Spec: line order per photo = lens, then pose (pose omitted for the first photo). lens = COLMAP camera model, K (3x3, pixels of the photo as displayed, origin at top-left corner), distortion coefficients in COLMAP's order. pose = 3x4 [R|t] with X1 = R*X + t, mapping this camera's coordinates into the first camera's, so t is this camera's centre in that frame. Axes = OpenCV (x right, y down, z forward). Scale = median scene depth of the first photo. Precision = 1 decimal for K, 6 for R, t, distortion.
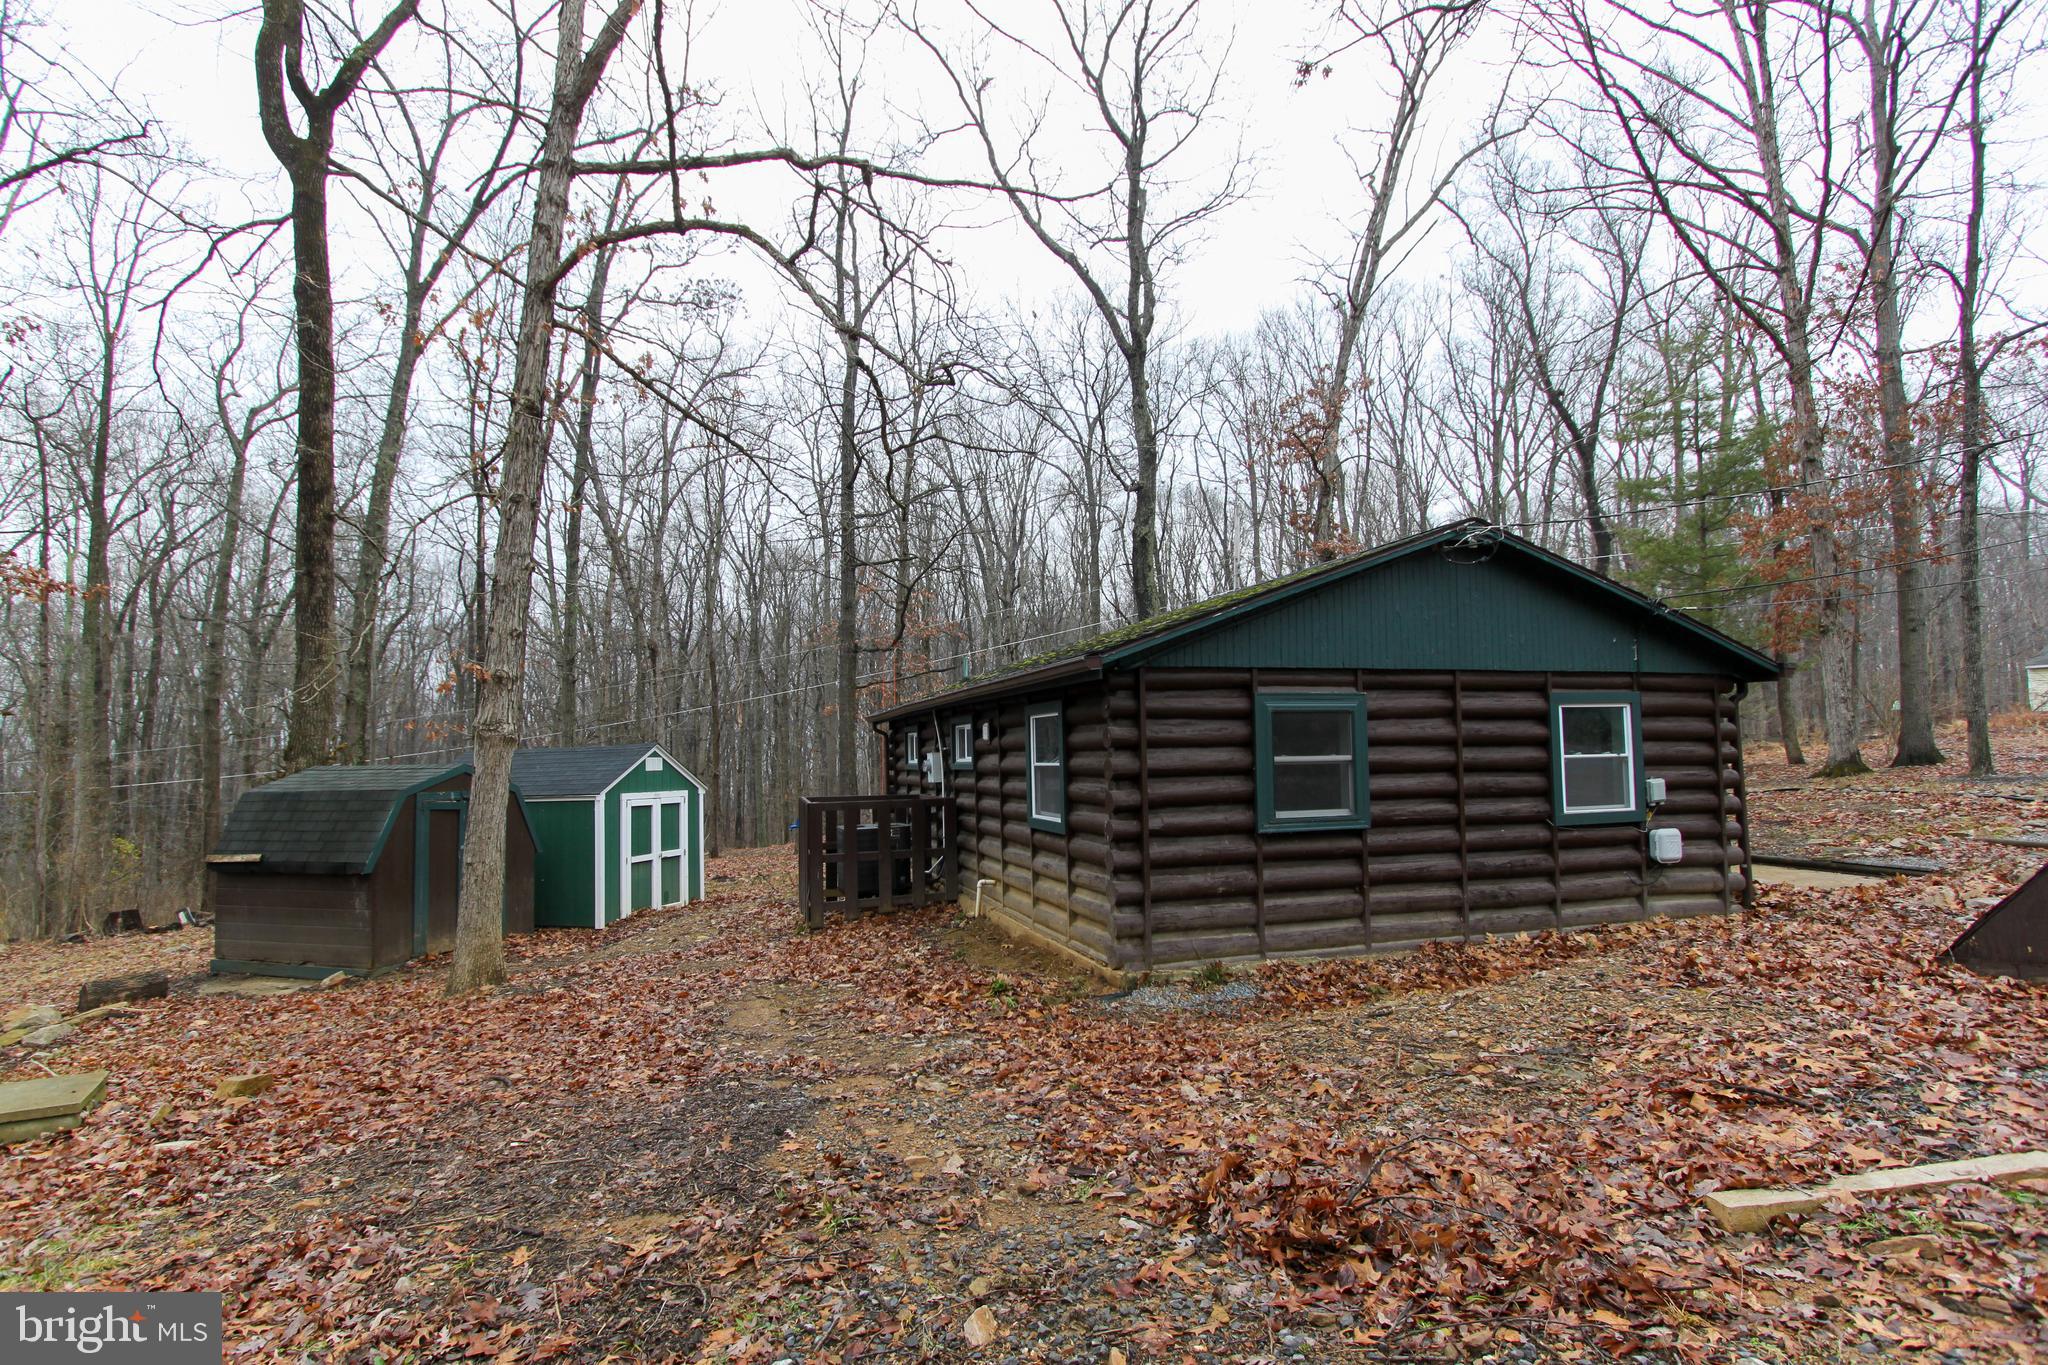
lens RADIAL K [[1017.0, 0, 1022.7], [0, 1017.0, 685.5], [0, 0, 1]] dist [-0.006576, -0.000453]
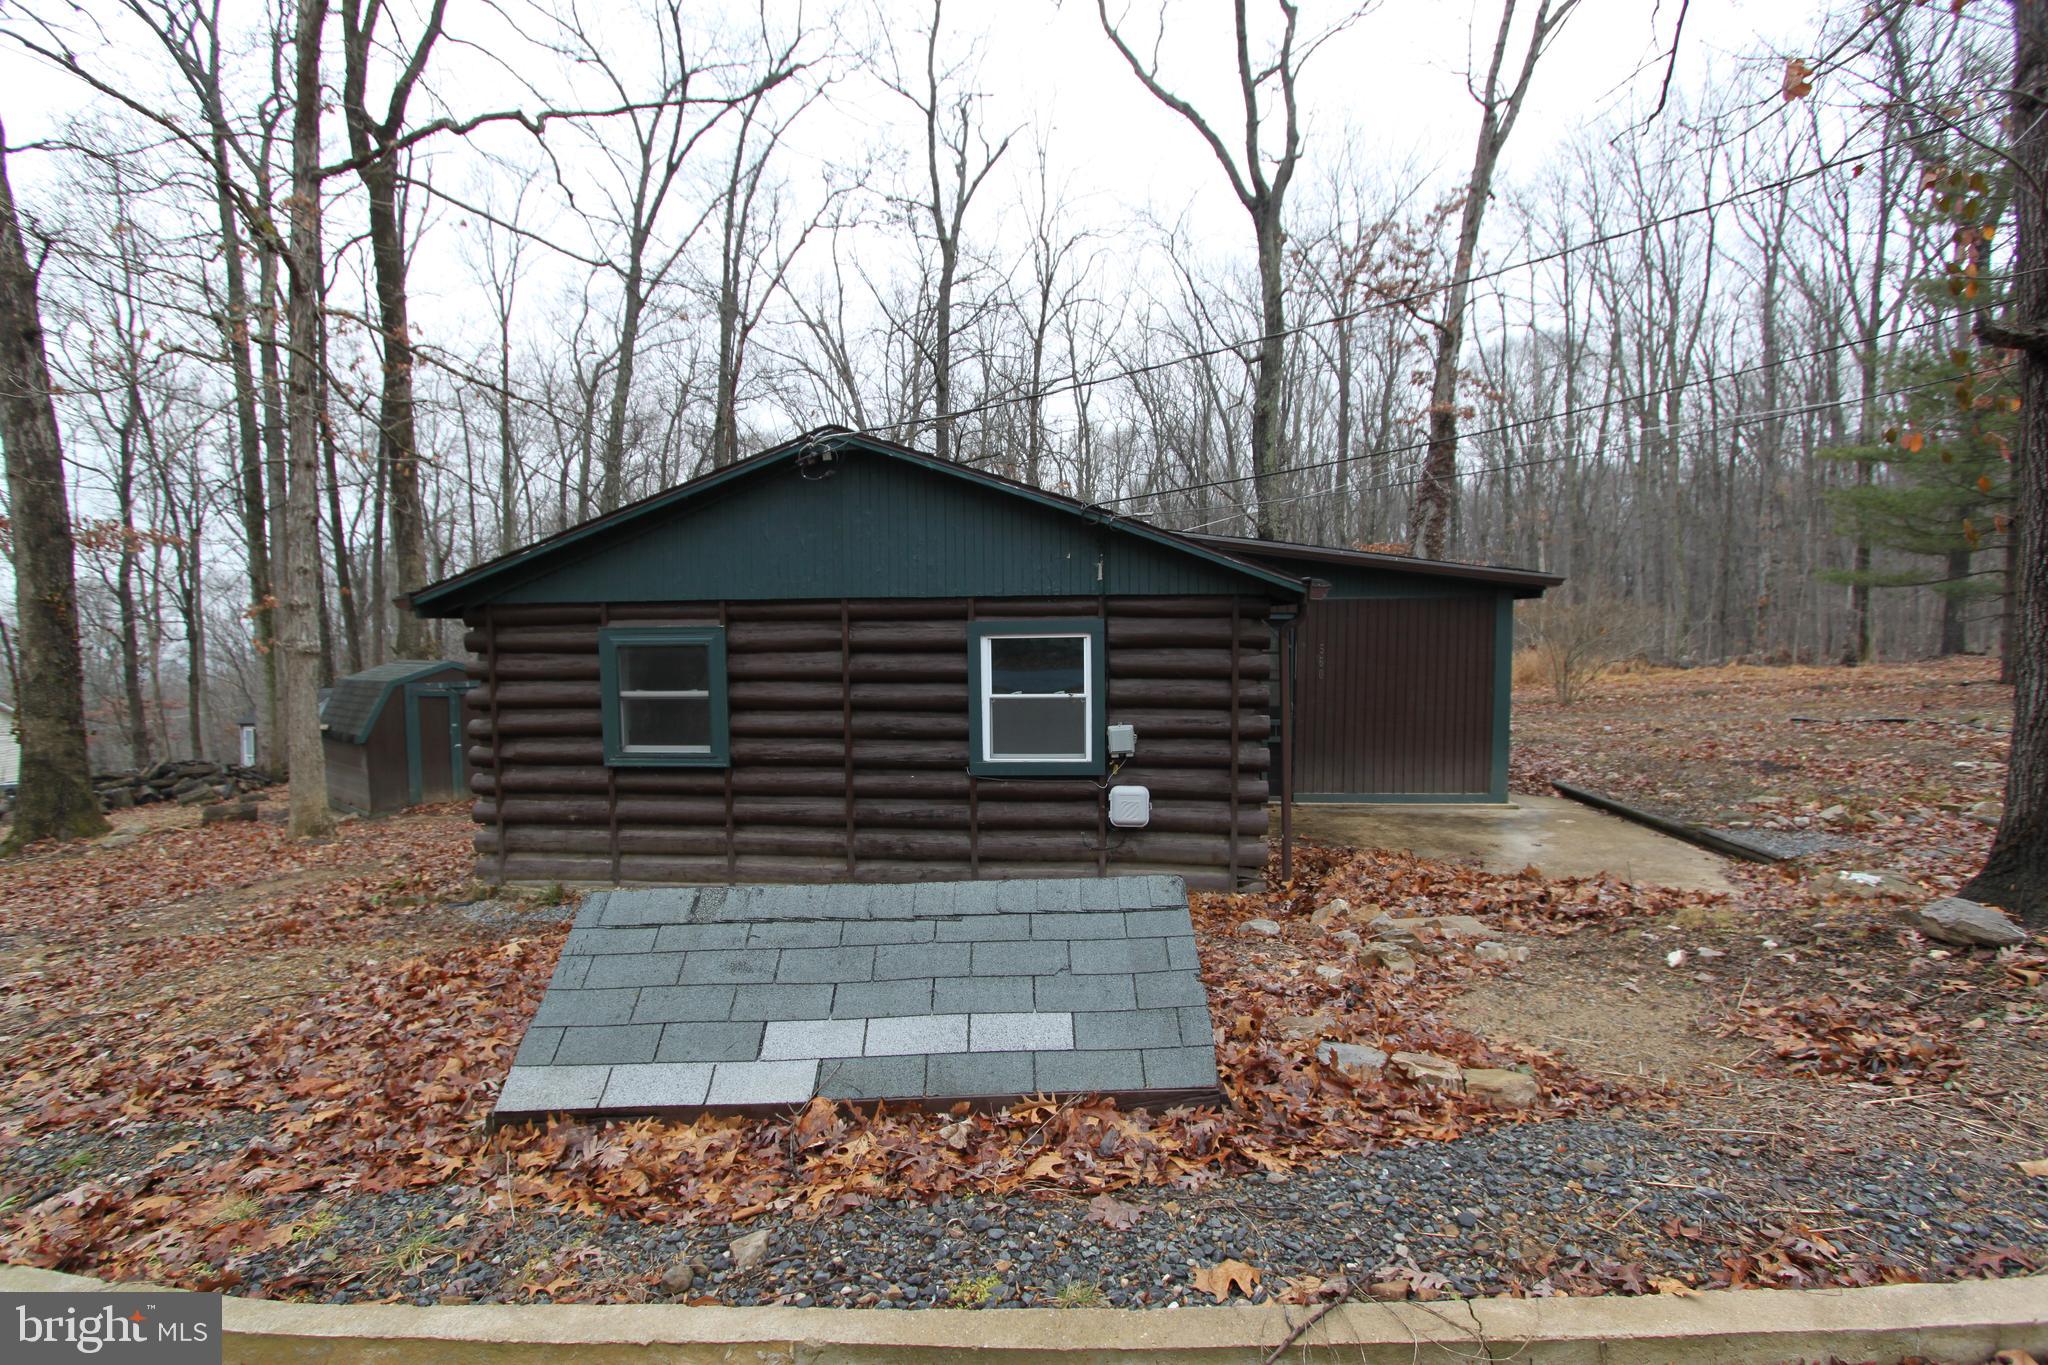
lens RADIAL K [[941.3, 0, 1023.3], [0, 941.3, 684.1], [0, 0, 1]] dist [-0.001746, 0.003270]
pose [[0.916864, 0.031387, -0.397964, 0.901300], [0.022898, 0.991128, 0.130923, -0.045401], [0.398542, -0.129151, 0.908011, 0.294551]]
